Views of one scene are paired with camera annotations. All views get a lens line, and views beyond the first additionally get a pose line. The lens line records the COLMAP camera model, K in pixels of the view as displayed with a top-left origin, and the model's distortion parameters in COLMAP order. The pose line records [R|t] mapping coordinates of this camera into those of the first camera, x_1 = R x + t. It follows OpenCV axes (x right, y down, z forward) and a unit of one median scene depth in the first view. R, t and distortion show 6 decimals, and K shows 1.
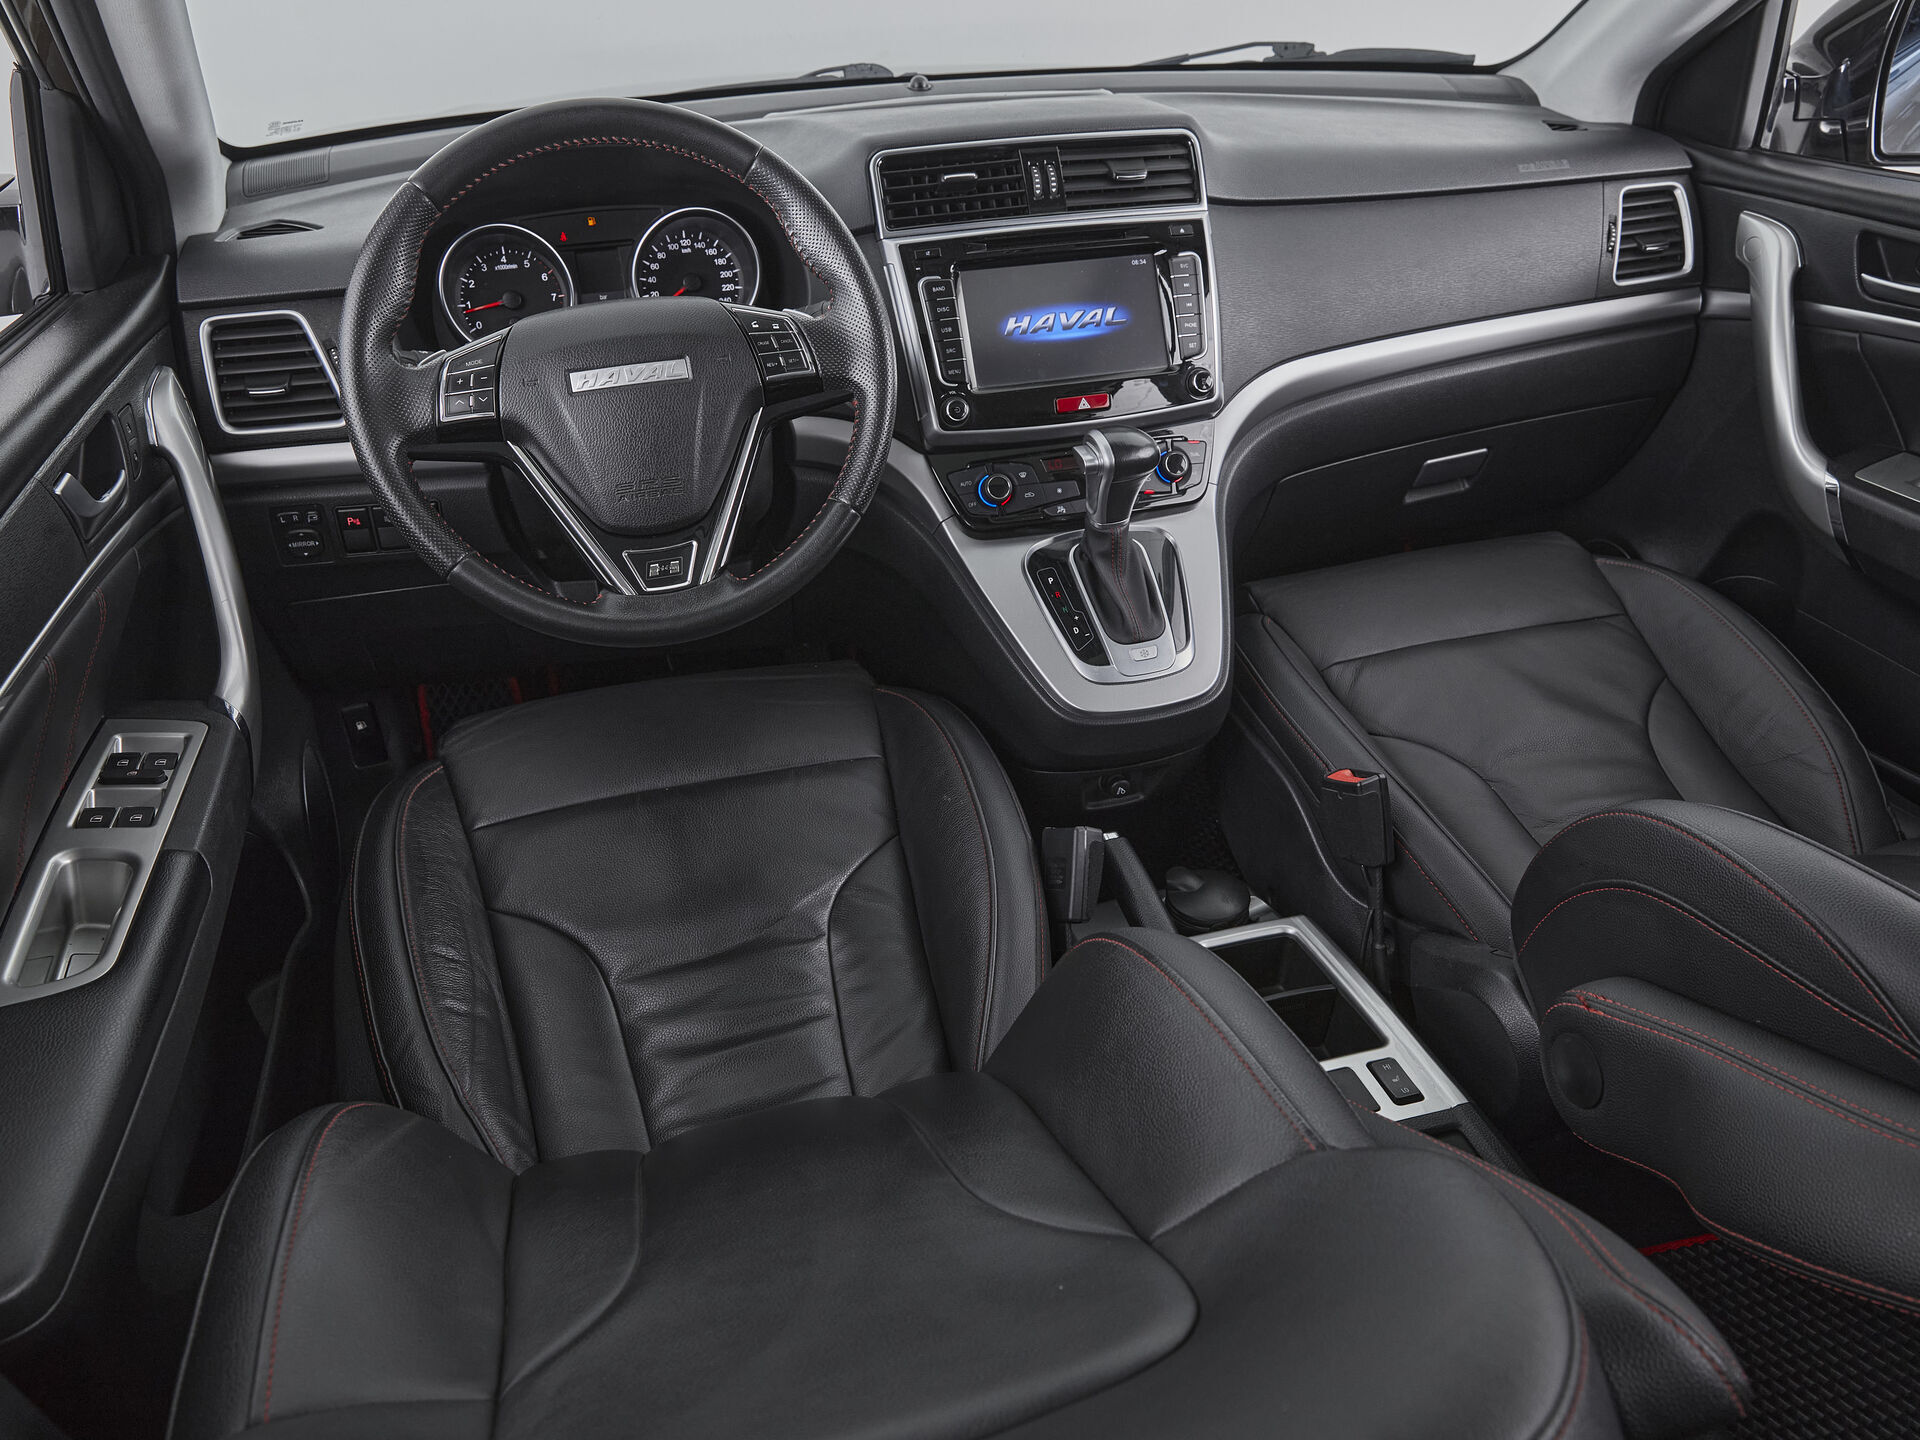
lens RADIAL K [[1438.7, 0, 944.2], [0, 1438.7, 722.1], [0, 0, 1]] dist [-0.019407, 0.017590]
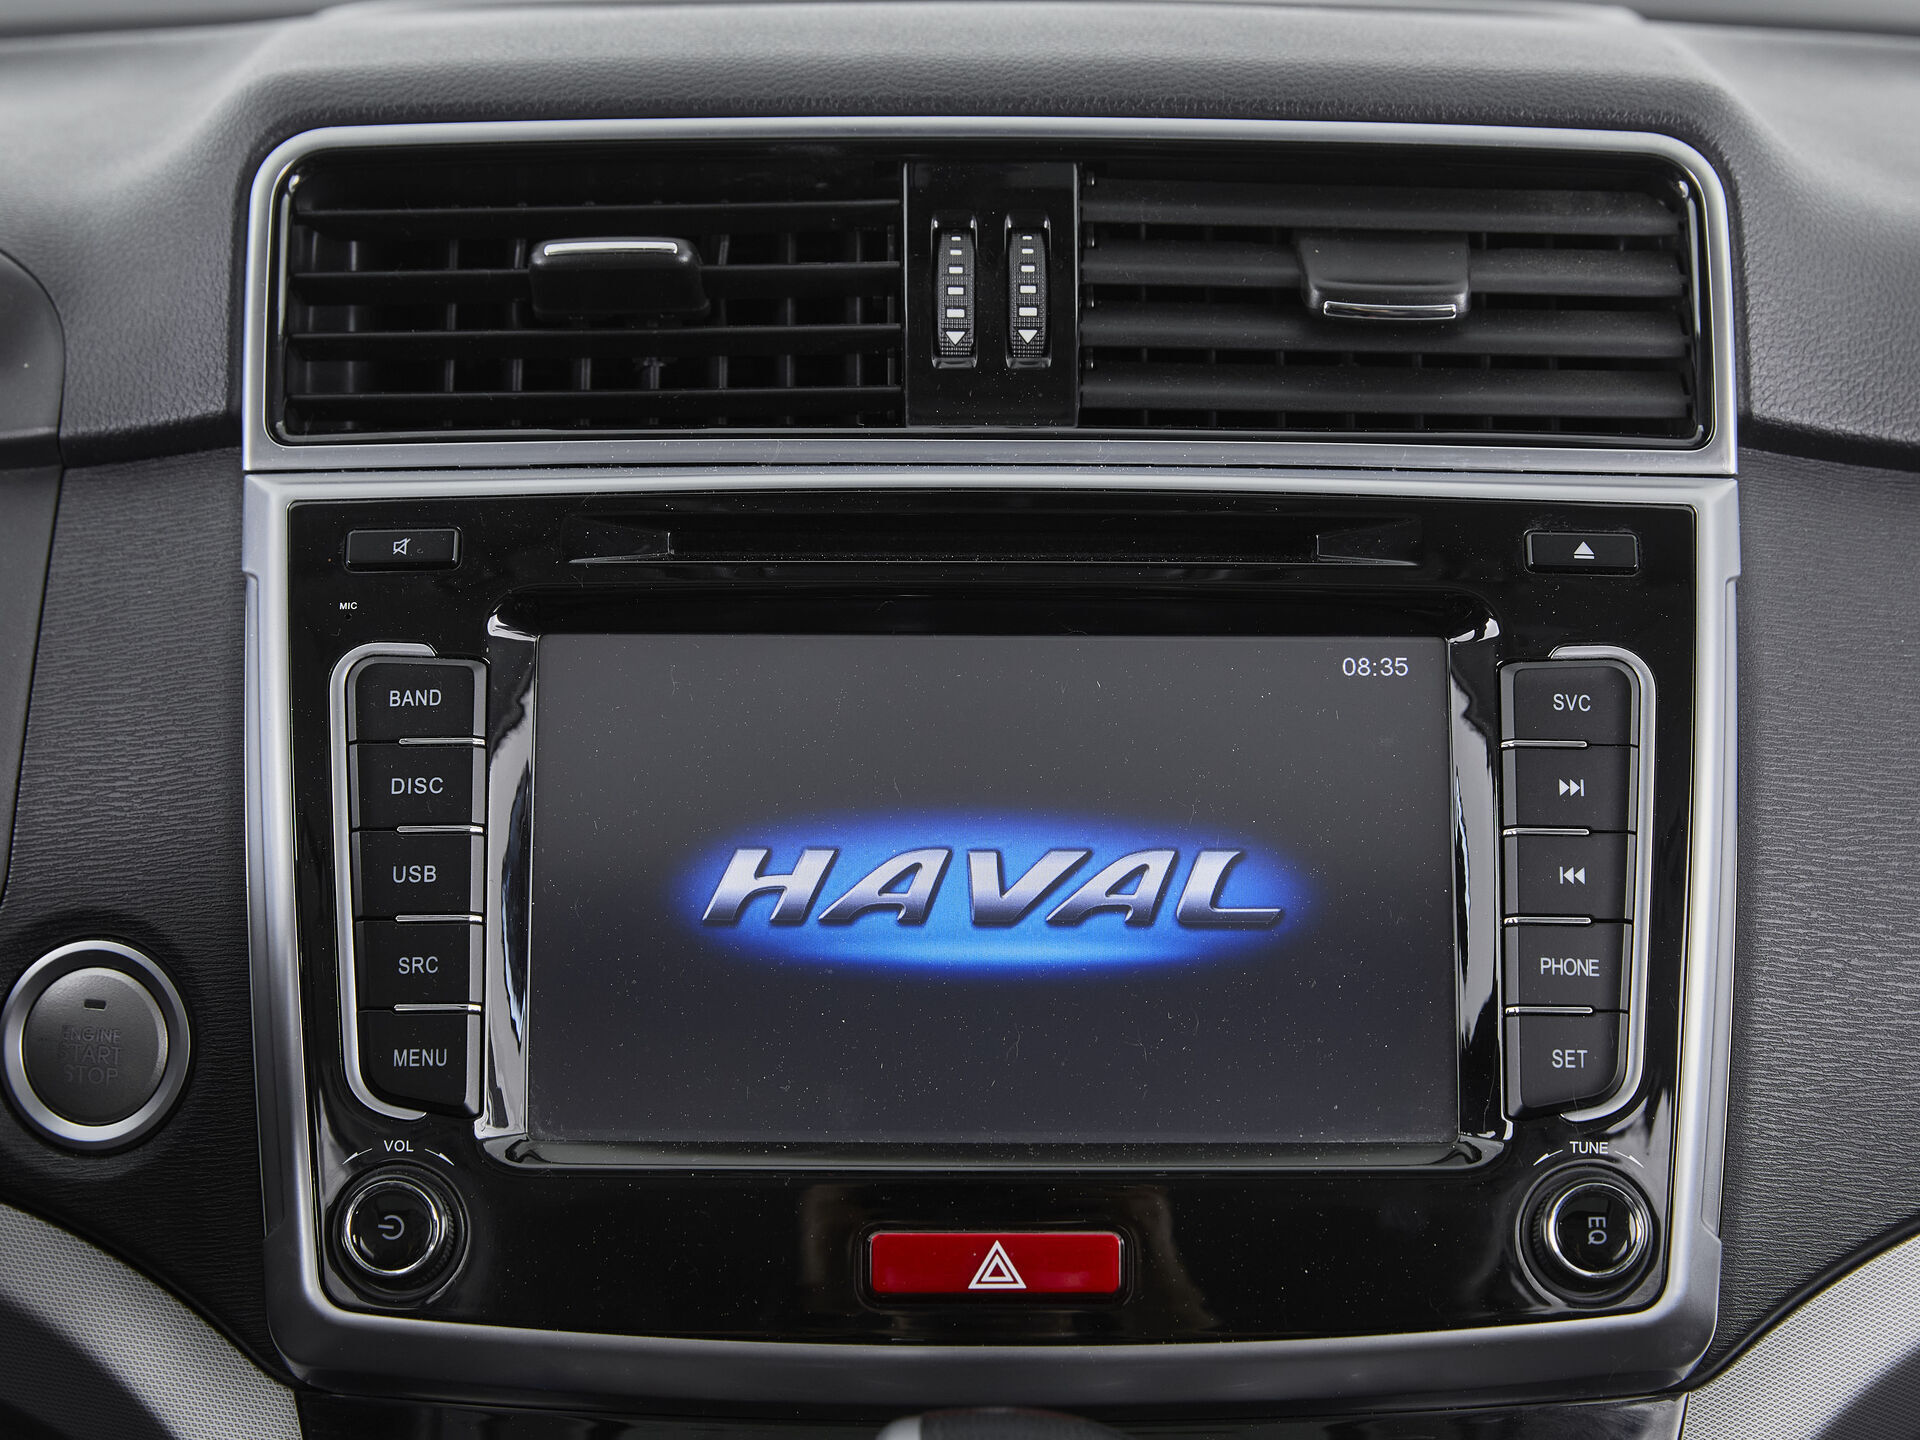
lens RADIAL K [[3967.2, 0, 959.7], [0, 3967.2, 738.0], [0, 0, 1]] dist [-0.065105, 0.000000]
pose [[0.961332, 0.101644, -0.255946, 0.235744], [-0.163746, 0.958228, -0.234489, -0.155944], [0.221420, 0.267332, 0.937820, 0.412933]]
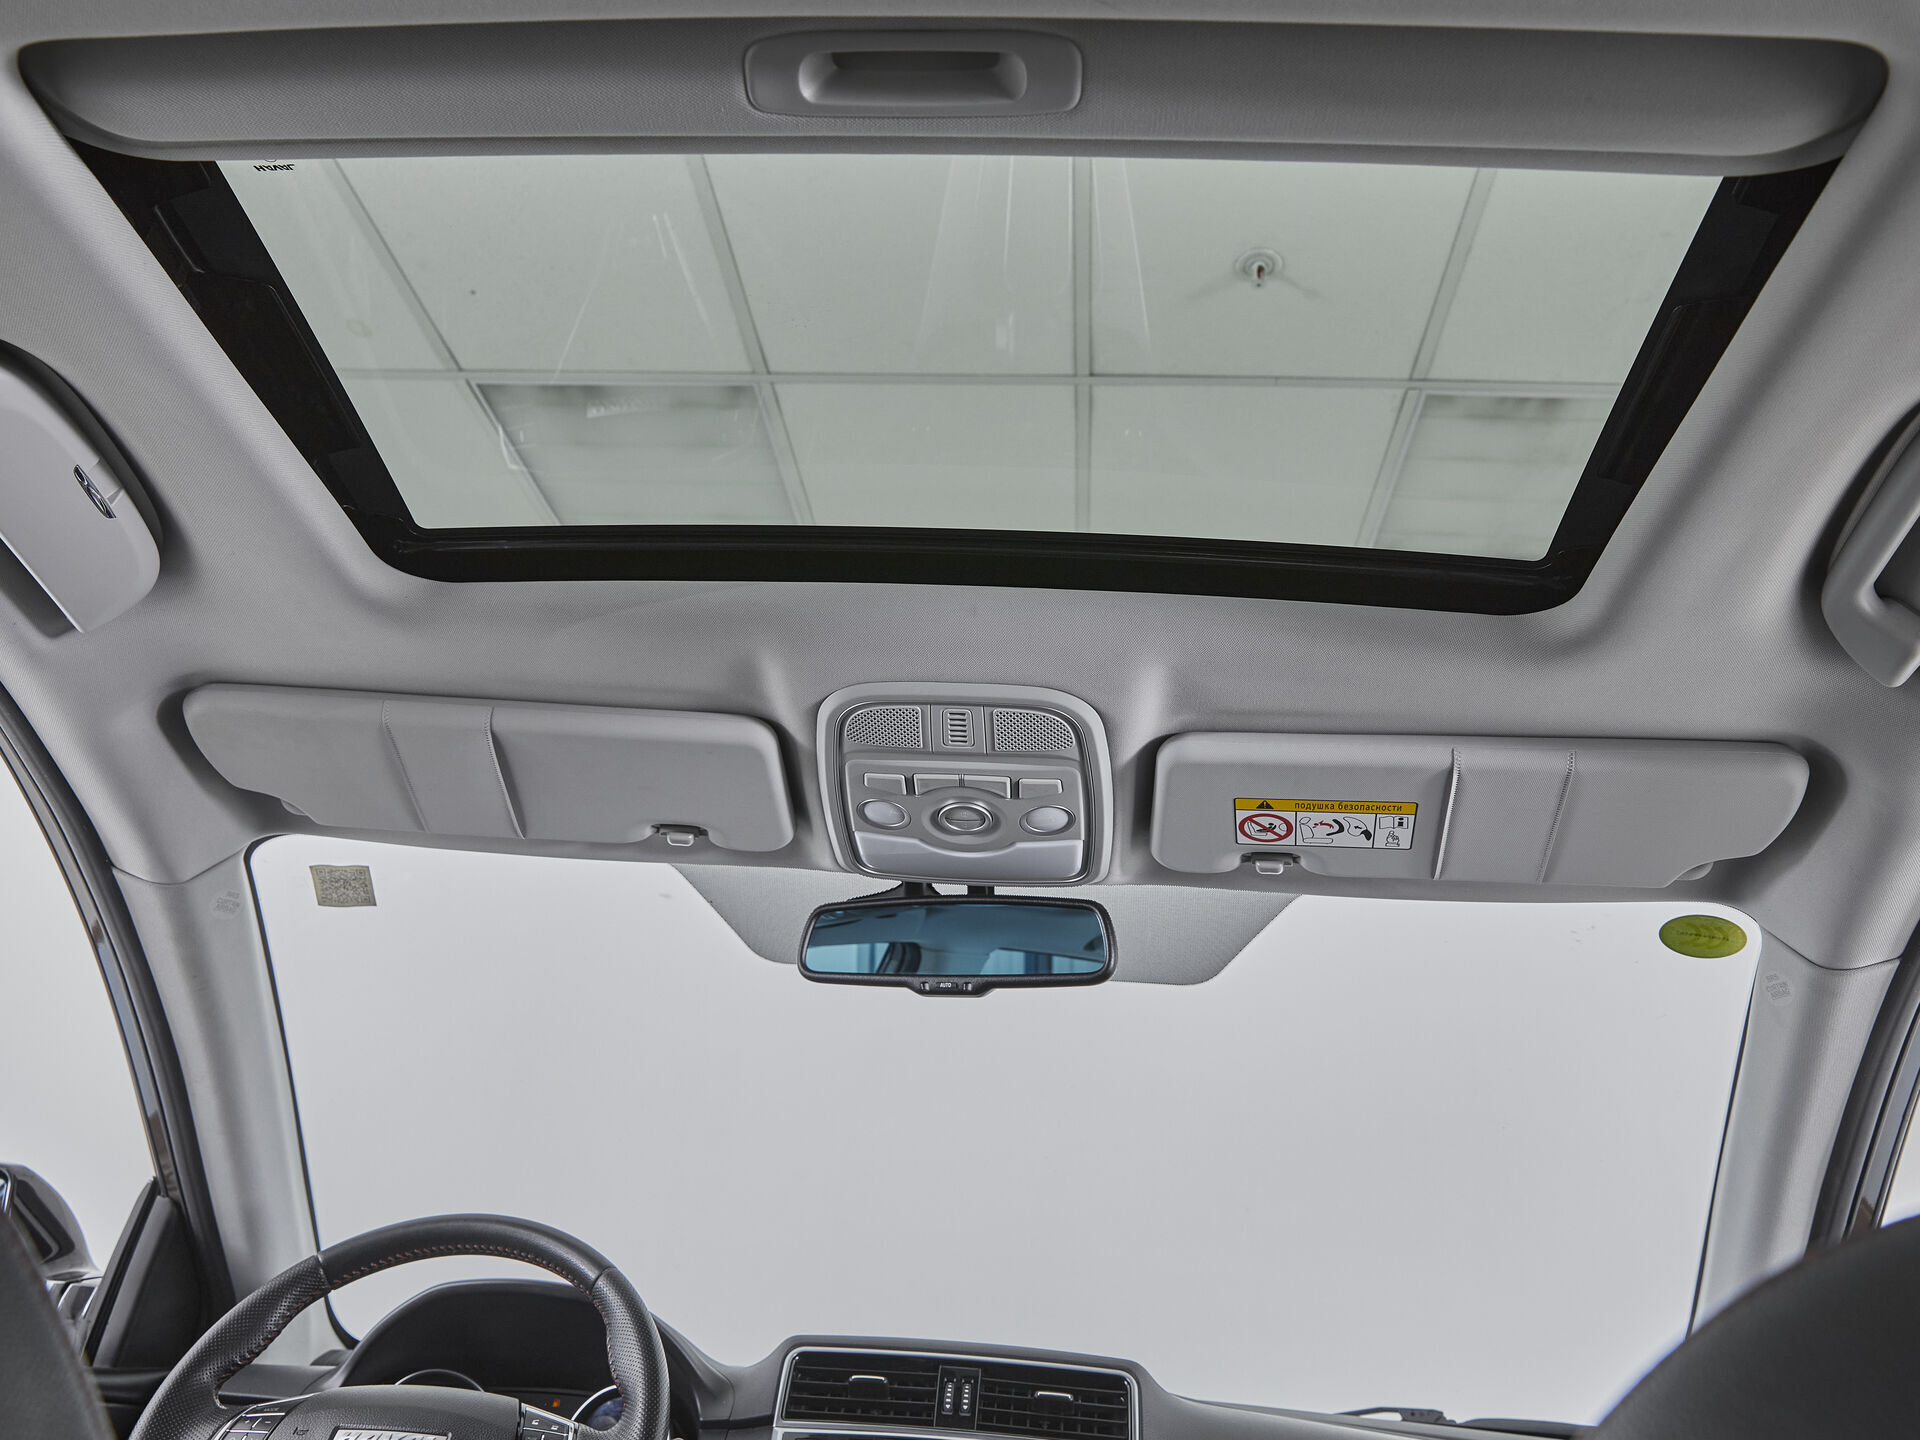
lens RADIAL K [[1438.7, 0, 960.3], [0, 1438.7, 763.0], [0, 0, 1]] dist [-0.019407, 0.017590]
pose [[0.938898, -0.060794, -0.338783, 0.423632], [-0.251643, 0.550293, -0.796149, 0.156779], [0.234831, 0.832756, 0.501371, 0.158133]]
